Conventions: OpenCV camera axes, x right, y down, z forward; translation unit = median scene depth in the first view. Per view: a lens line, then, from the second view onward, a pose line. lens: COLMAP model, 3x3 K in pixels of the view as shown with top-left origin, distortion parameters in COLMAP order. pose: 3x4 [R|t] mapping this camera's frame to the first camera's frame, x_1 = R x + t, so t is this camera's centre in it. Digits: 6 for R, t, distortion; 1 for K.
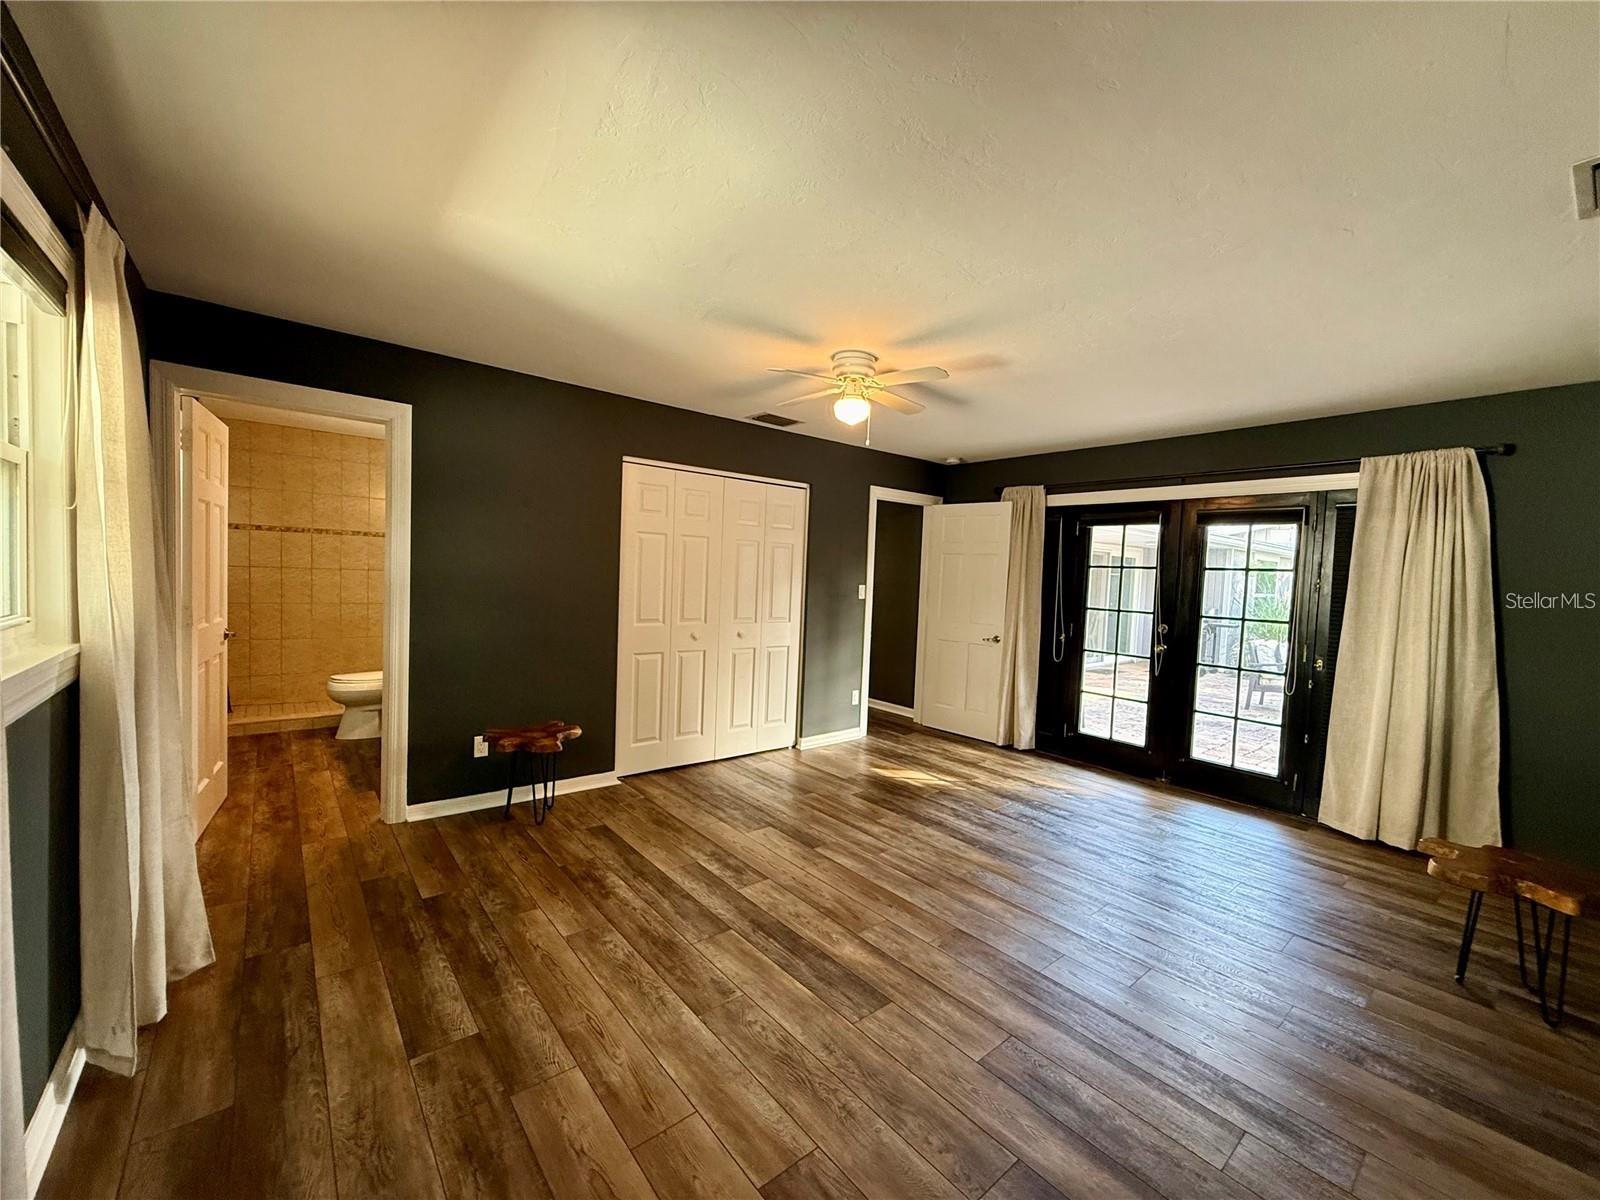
lens RADIAL K [[637.7, 0, 795.7], [0, 637.7, 600.9], [0, 0, 1]] dist [-0.000058, -0.000334]
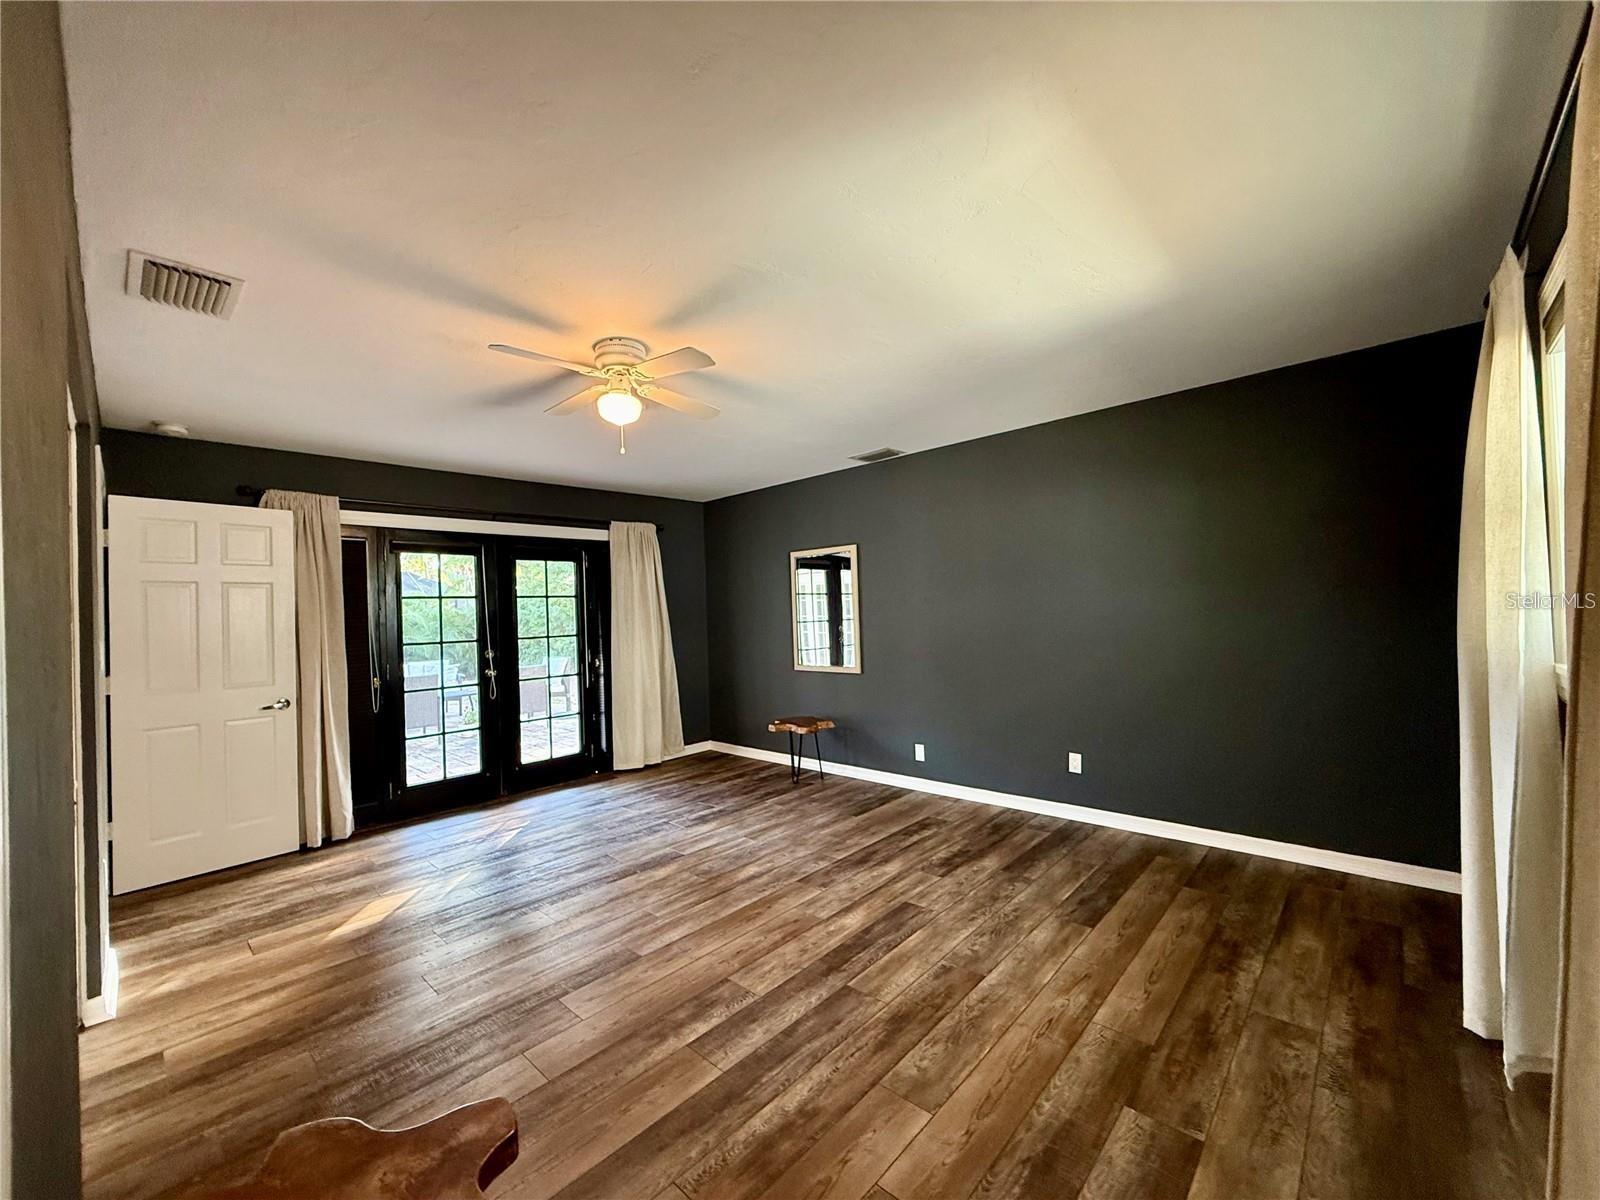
lens RADIAL K [[637.7, 0, 795.7], [0, 637.7, 600.9], [0, 0, 1]] dist [-0.000058, -0.000334]
pose [[-0.133784, -0.018321, 0.990841, -0.792415], [0.073510, 0.996891, 0.028358, -0.054443], [-0.988280, 0.076630, -0.132021, 0.921213]]
